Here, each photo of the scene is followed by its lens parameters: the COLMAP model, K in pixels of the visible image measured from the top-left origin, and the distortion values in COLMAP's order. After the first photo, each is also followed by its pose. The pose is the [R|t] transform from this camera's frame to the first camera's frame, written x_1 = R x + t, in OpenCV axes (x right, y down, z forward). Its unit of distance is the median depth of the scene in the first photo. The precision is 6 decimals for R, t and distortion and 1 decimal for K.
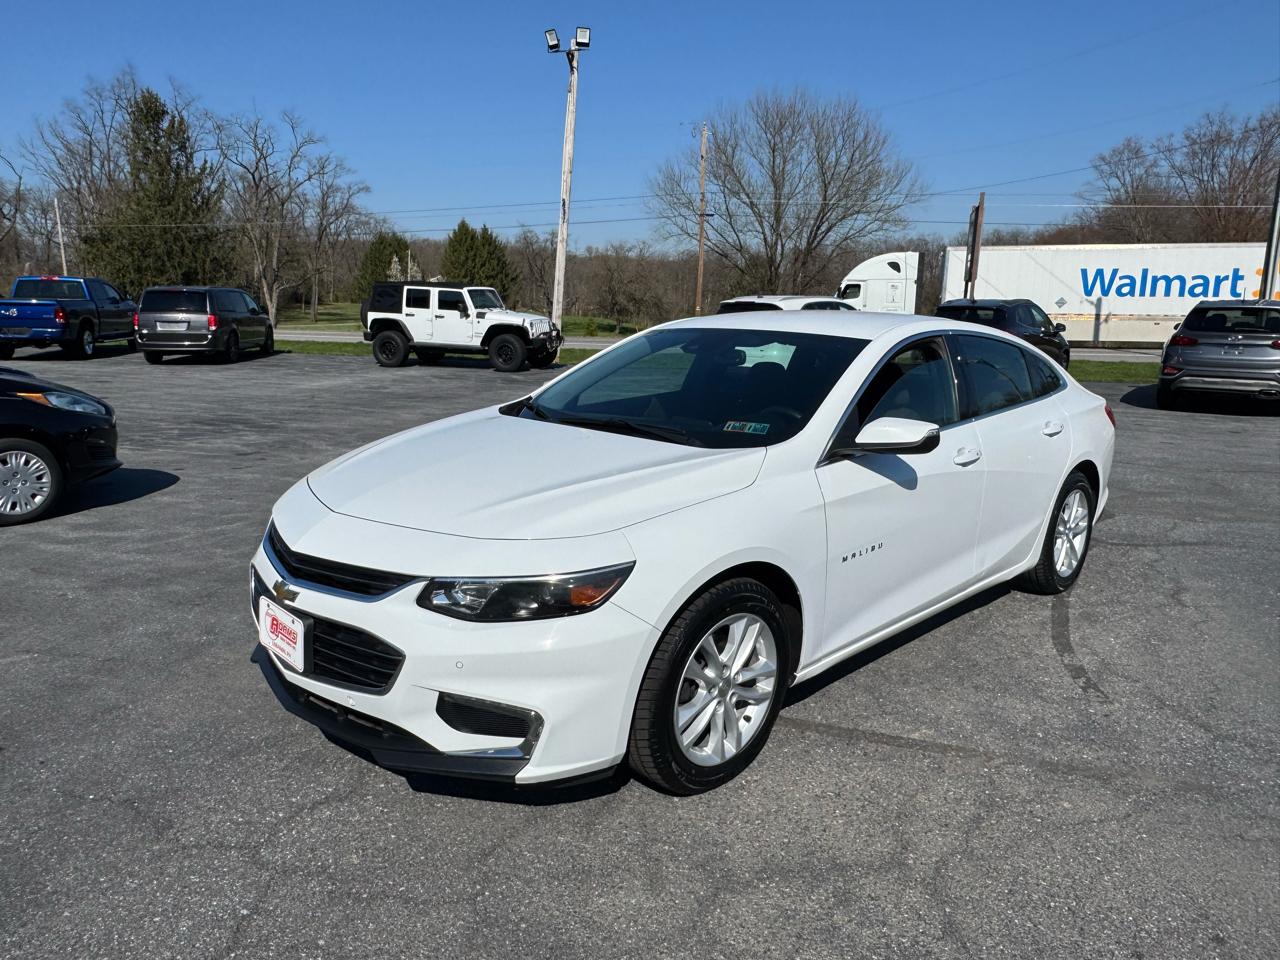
lens RADIAL K [[850.9, 0, 642.6], [0, 850.9, 484.7], [0, 0, 1]] dist [-0.004516, 0.002896]
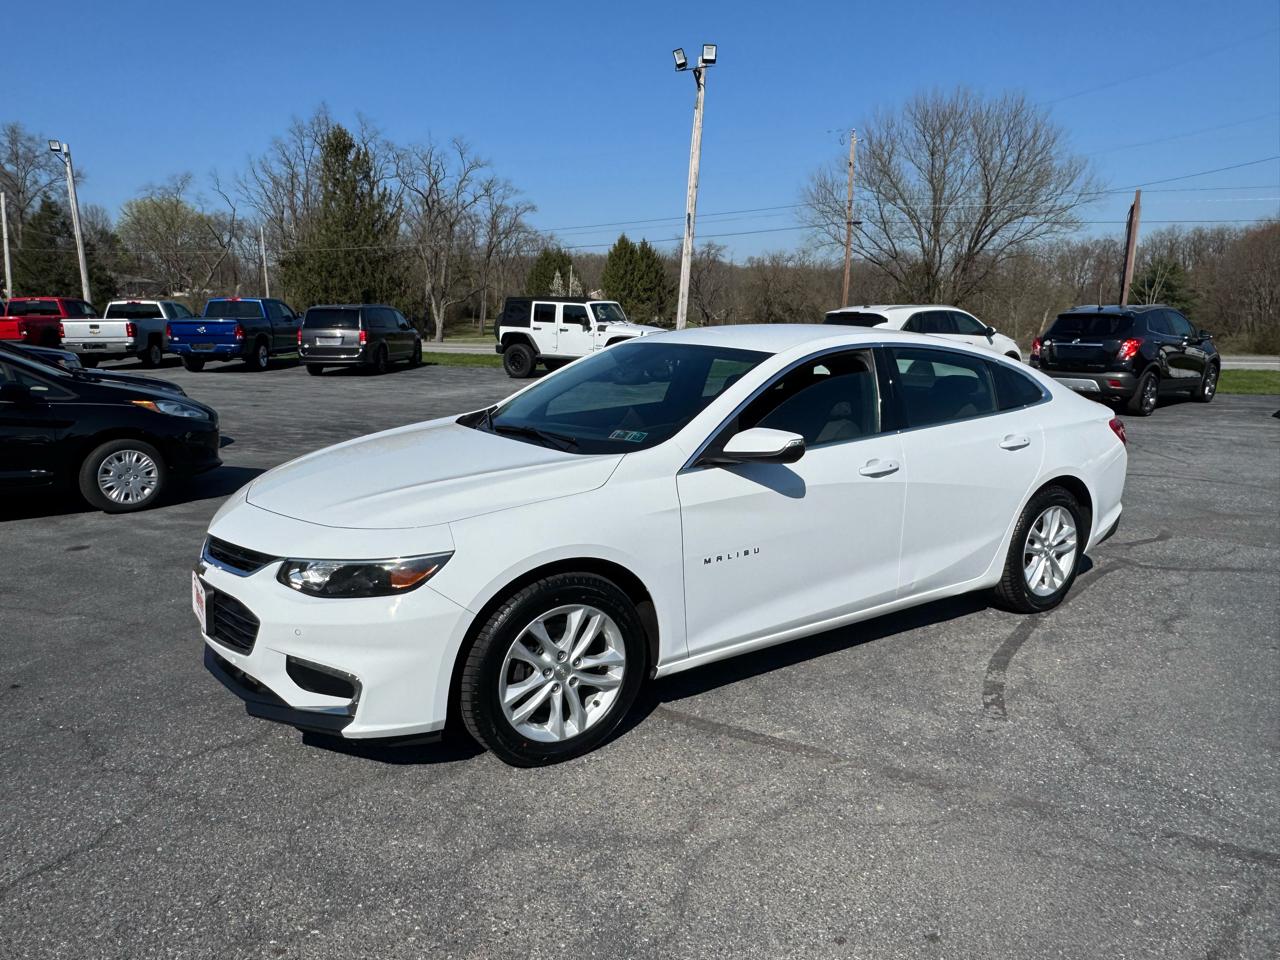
lens RADIAL K [[850.1, 0, 643.3], [0, 850.1, 488.2], [0, 0, 1]] dist [-0.003541, 0.002557]
pose [[0.982775, 0.023648, -0.183288, 0.017481], [-0.025163, 0.999666, -0.005943, 0.000241], [0.183086, 0.010453, 0.983041, -0.002755]]
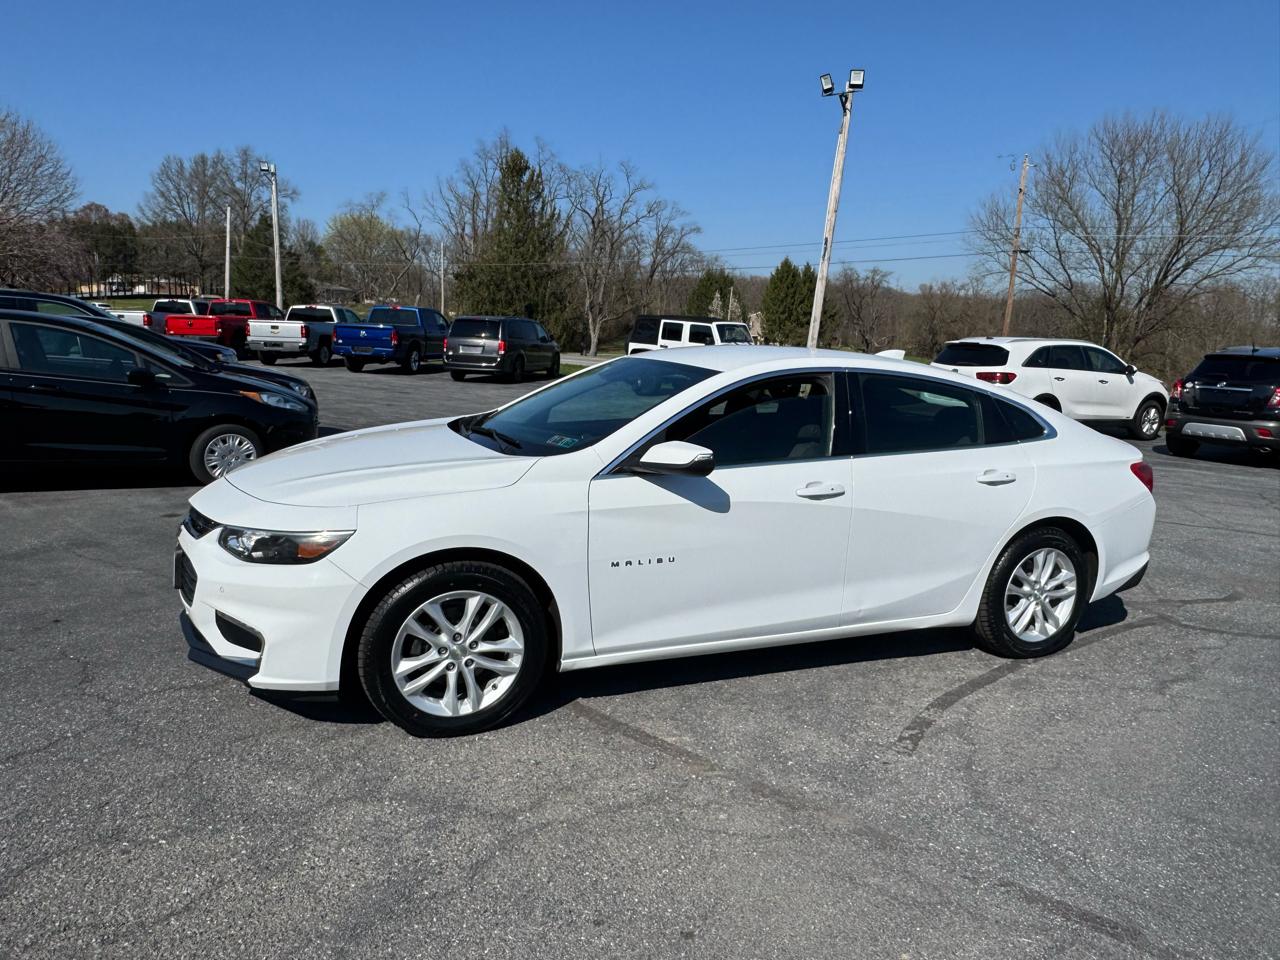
lens RADIAL K [[850.9, 0, 642.6], [0, 850.9, 484.7], [0, 0, 1]] dist [-0.004516, 0.002896]
pose [[0.930474, 0.088528, -0.355502, 0.032664], [-0.103040, 0.994433, -0.022056, 0.000248], [0.351570, 0.057153, 0.934415, -0.001423]]
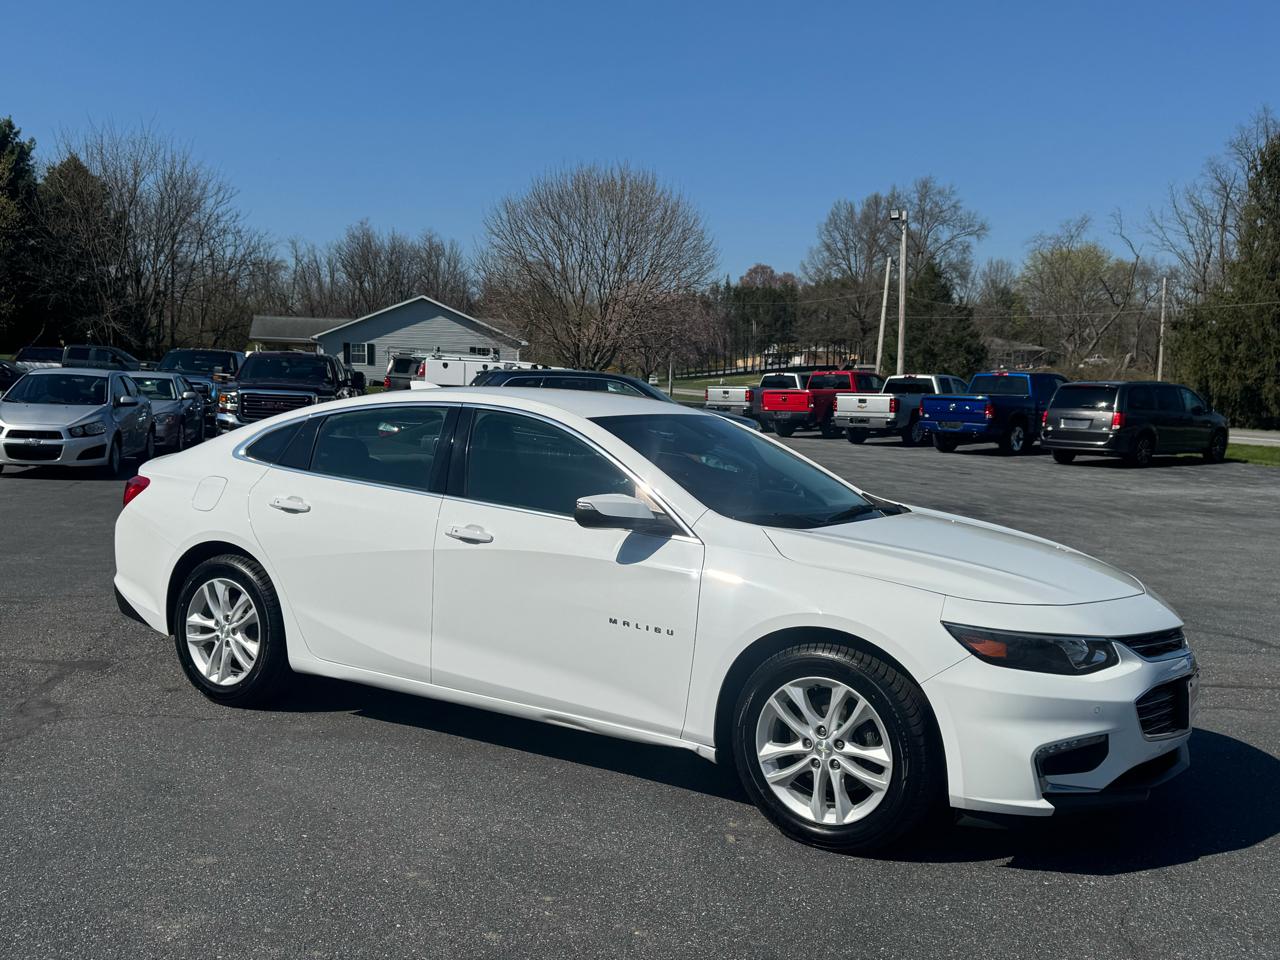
lens RADIAL K [[1194.7, 0, 629.6], [0, 1194.7, 486.9], [0, 0, 1]] dist [0.187004, -0.387343]
pose [[0.502023, 0.071323, -0.861908, 0.111894], [-0.192370, 0.980836, -0.030883, 0.004772], [0.843189, 0.181309, 0.506123, -0.021048]]
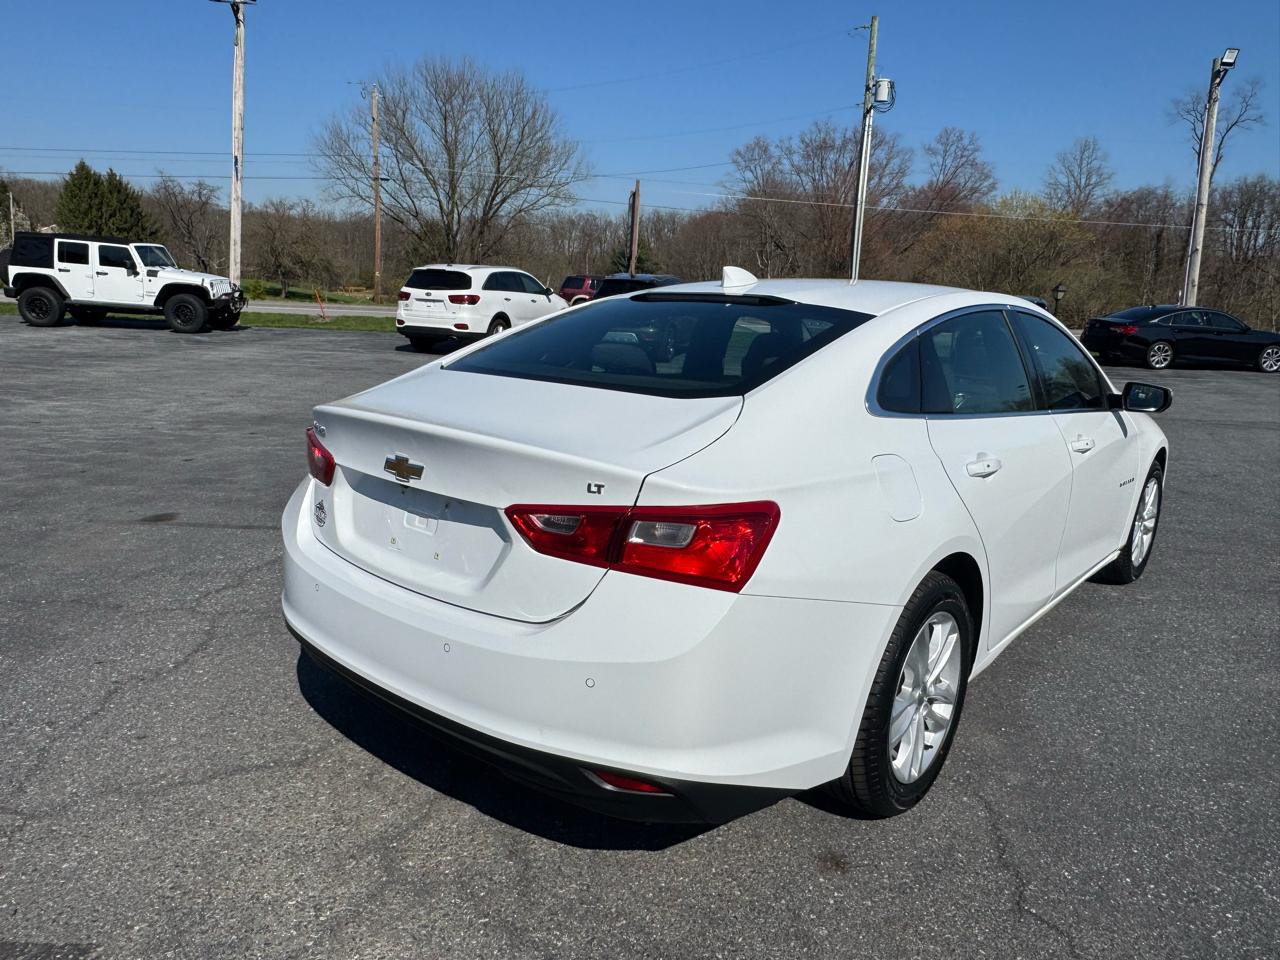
lens RADIAL K [[848.5, 0, 641.2], [0, 848.5, 484.9], [0, 0, 1]] dist [-0.003634, 0.002918]
pose [[0.933440, -0.053978, 0.354650, -0.008777], [0.041352, 0.998215, 0.043089, 0.006511], [-0.356343, -0.025556, 0.934006, -0.030389]]
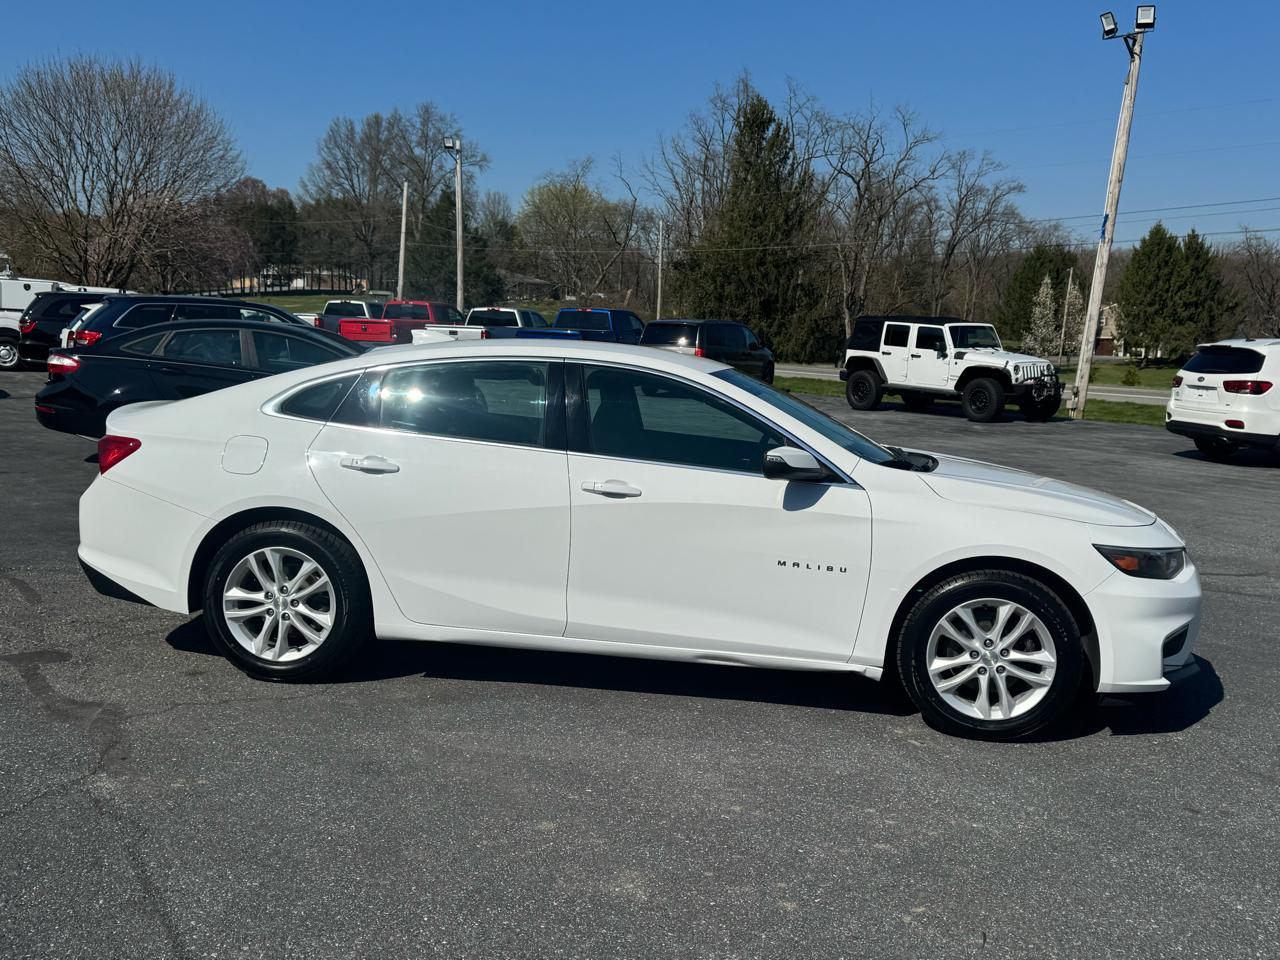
lens RADIAL K [[1195.3, 0, 648.0], [0, 1195.3, 489.4], [0, 0, 1]] dist [0.205189, -0.448413]
pose [[0.814542, 0.093779, -0.572475, 0.086672], [-0.143603, 0.988729, -0.042357, 0.010581], [0.562050, 0.116711, 0.818828, -0.054731]]
